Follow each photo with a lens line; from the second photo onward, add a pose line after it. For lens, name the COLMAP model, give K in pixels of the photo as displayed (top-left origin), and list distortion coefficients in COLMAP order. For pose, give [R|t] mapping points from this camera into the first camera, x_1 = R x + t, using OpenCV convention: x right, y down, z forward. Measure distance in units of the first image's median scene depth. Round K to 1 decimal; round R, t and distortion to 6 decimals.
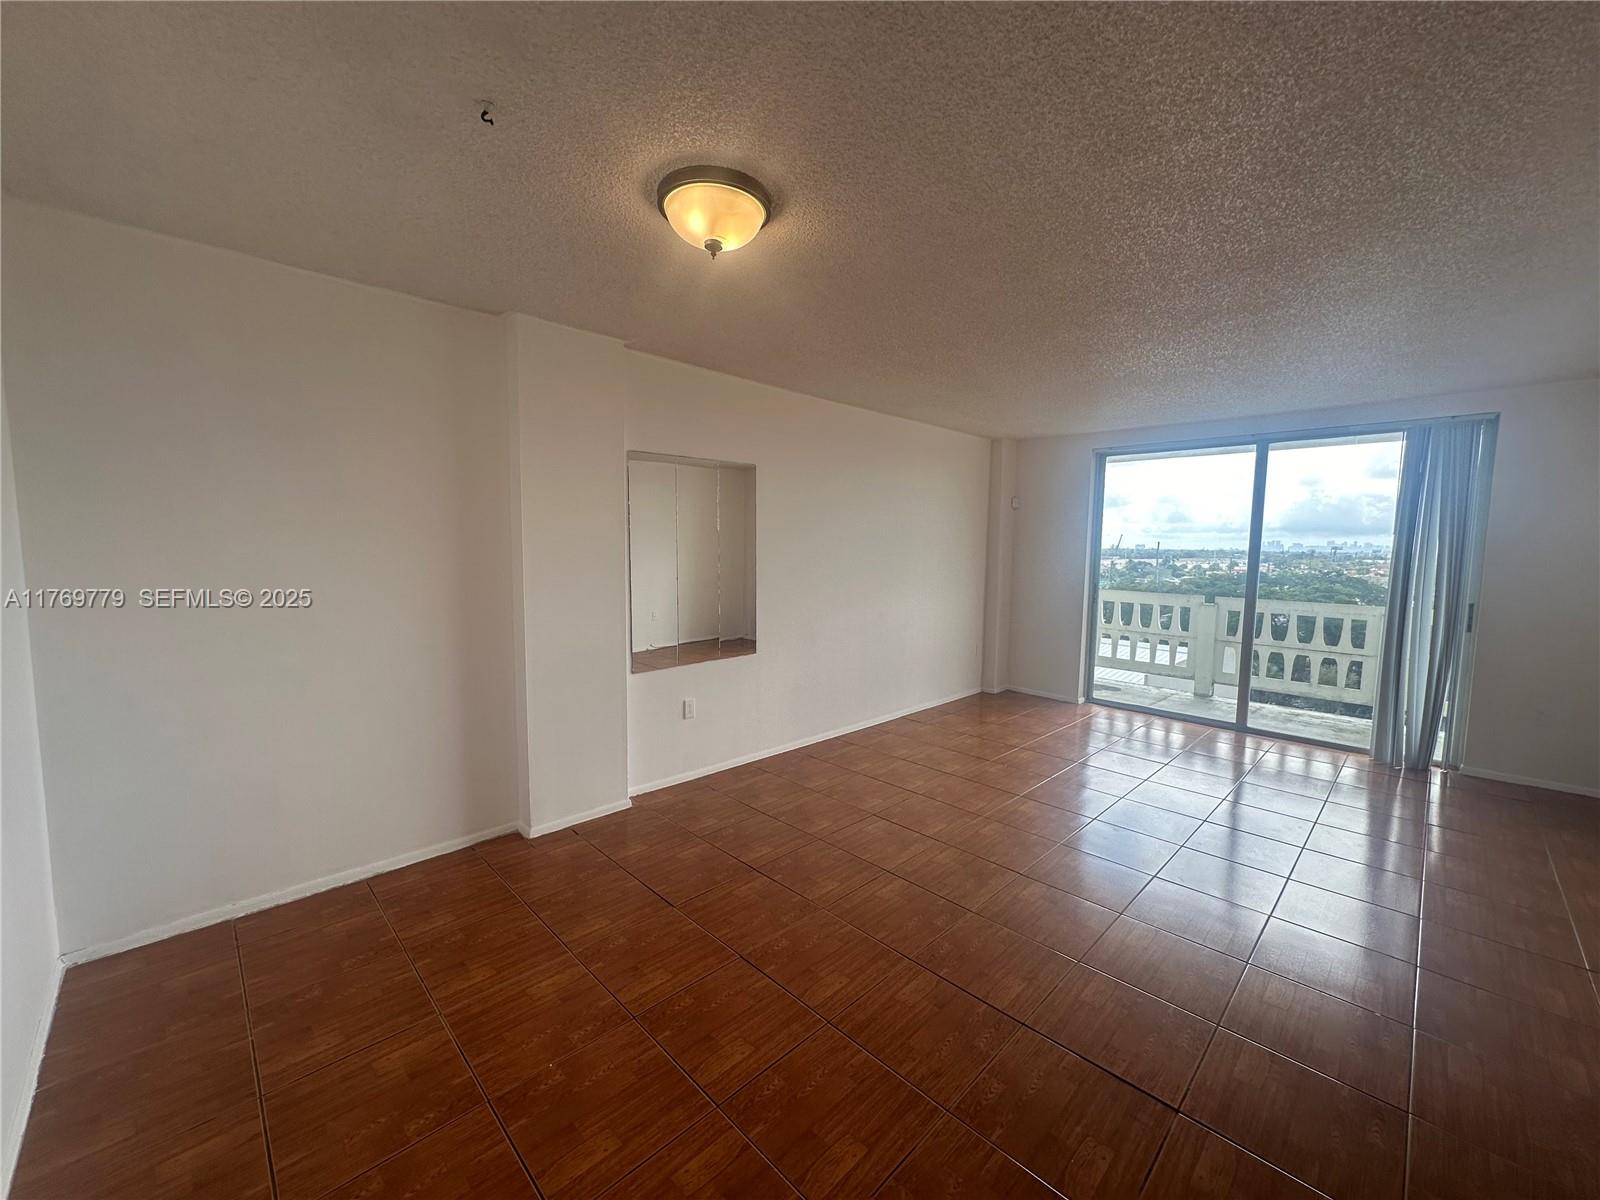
lens RADIAL K [[636.5, 0, 802.6], [0, 636.5, 599.8], [0, 0, 1]] dist [-0.003716, -0.000089]
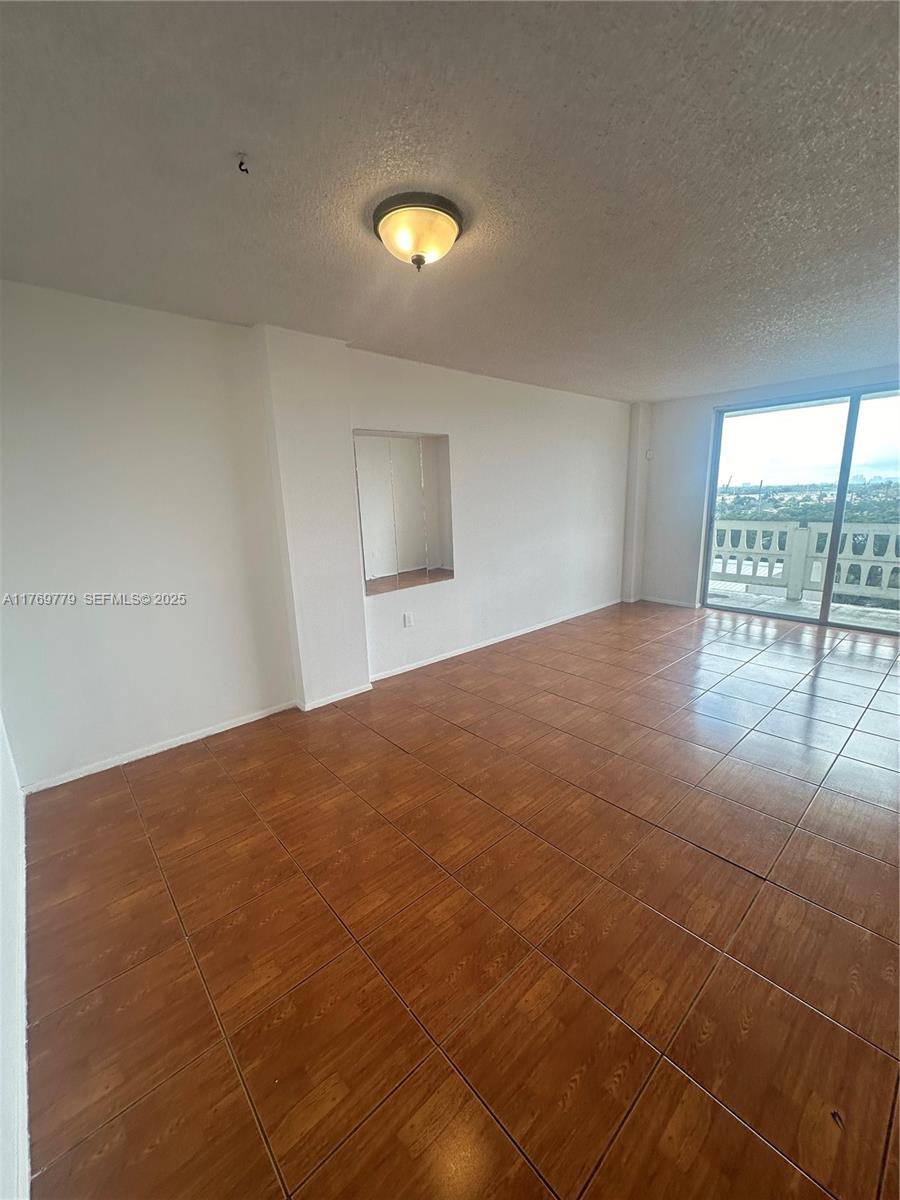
lens RADIAL K [[477.4, 0, 451.6], [0, 477.4, 602.8], [0, 0, 1]] dist [-0.003716, -0.000089]
pose [[0.997551, -0.031261, -0.062567, -0.021258], [0.039370, 0.990350, 0.132882, 0.000315], [0.057809, -0.135020, 0.989155, -0.021270]]
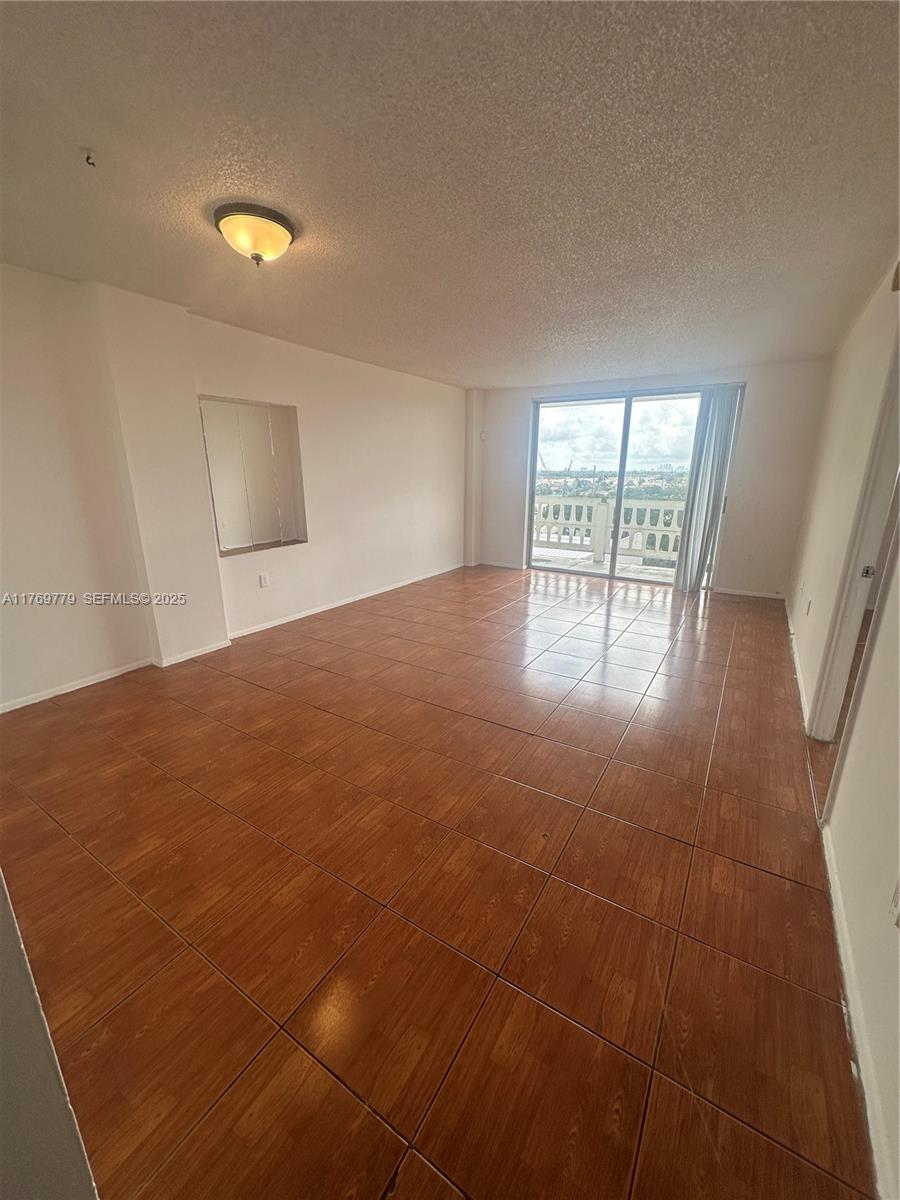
lens RADIAL K [[477.4, 0, 453.0], [0, 477.4, 602.1], [0, 0, 1]] dist [-0.003716, -0.000089]
pose [[0.974096, -0.069377, 0.215229, 0.008152], [0.028747, 0.982044, 0.186450, 0.032691], [-0.224300, -0.175433, 0.958599, -0.205695]]
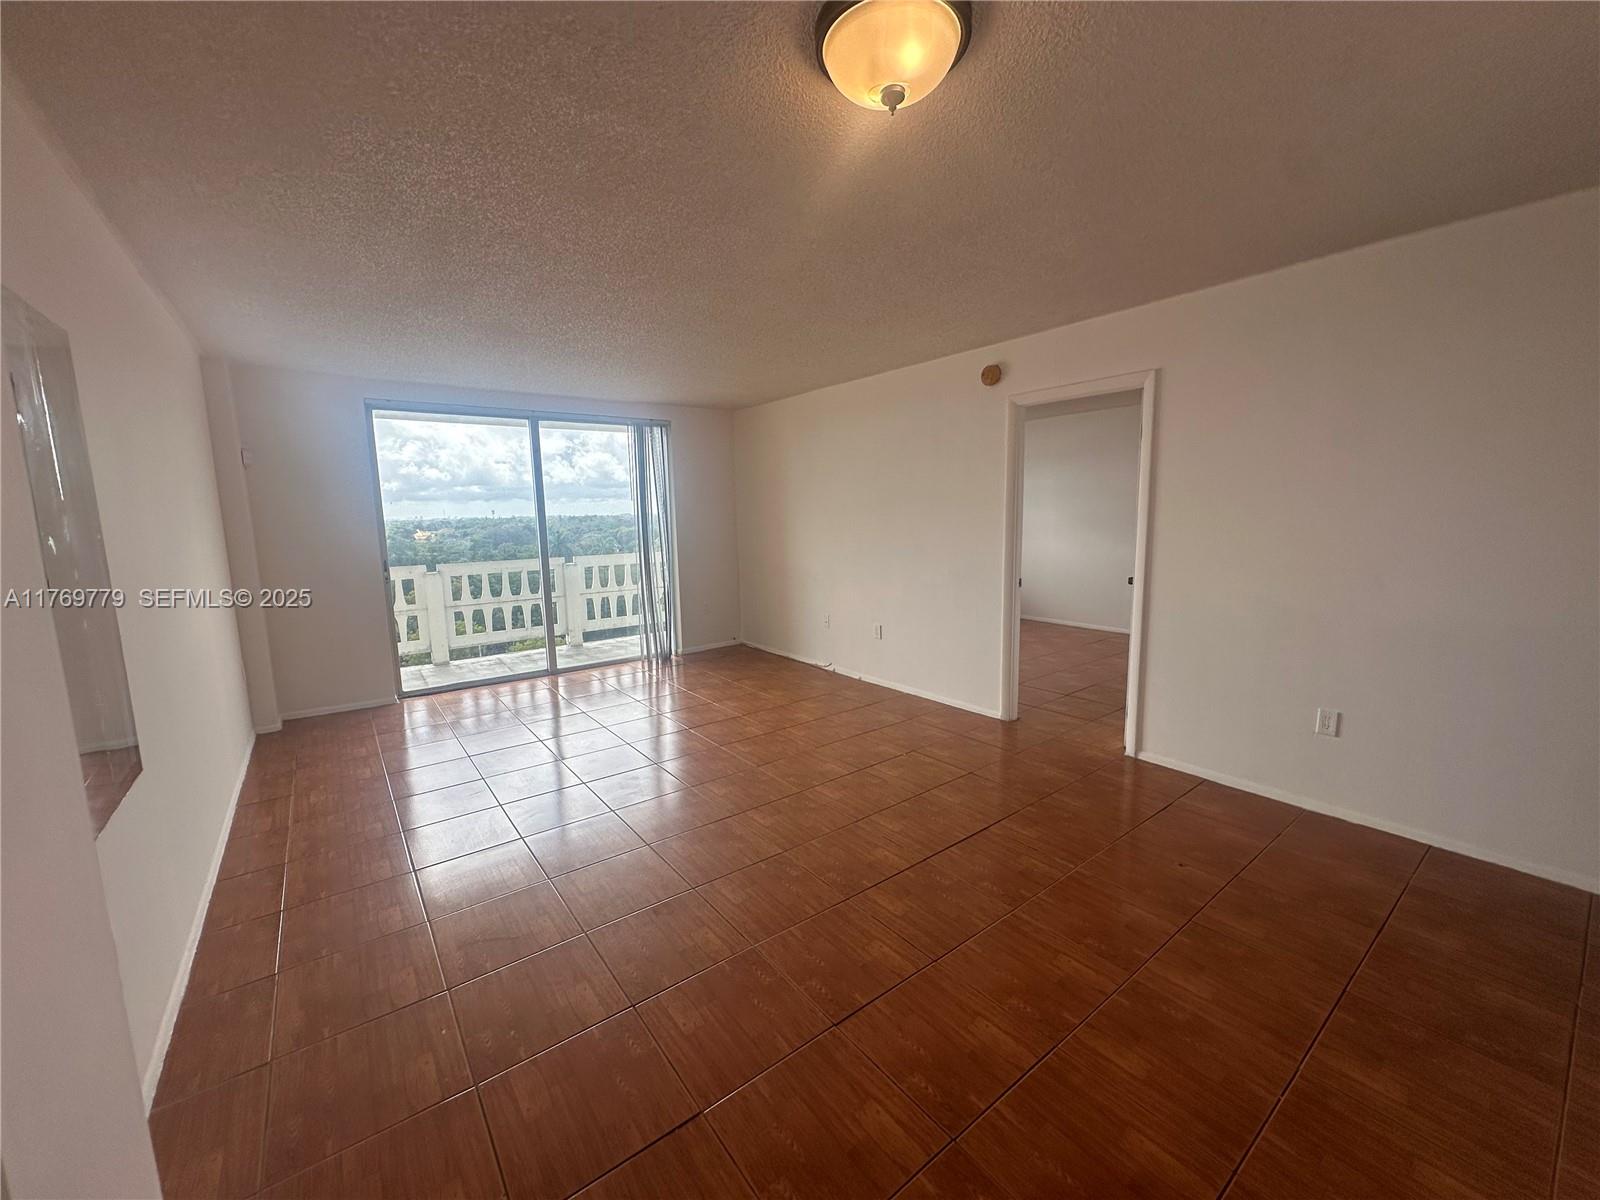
lens RADIAL K [[636.5, 0, 804.1], [0, 636.5, 595.7], [0, 0, 1]] dist [-0.003716, -0.000089]
pose [[0.129664, -0.147003, 0.980601, -0.573720], [0.109773, 0.984998, 0.133147, -0.056973], [-0.985463, 0.090379, 0.143856, 0.624055]]
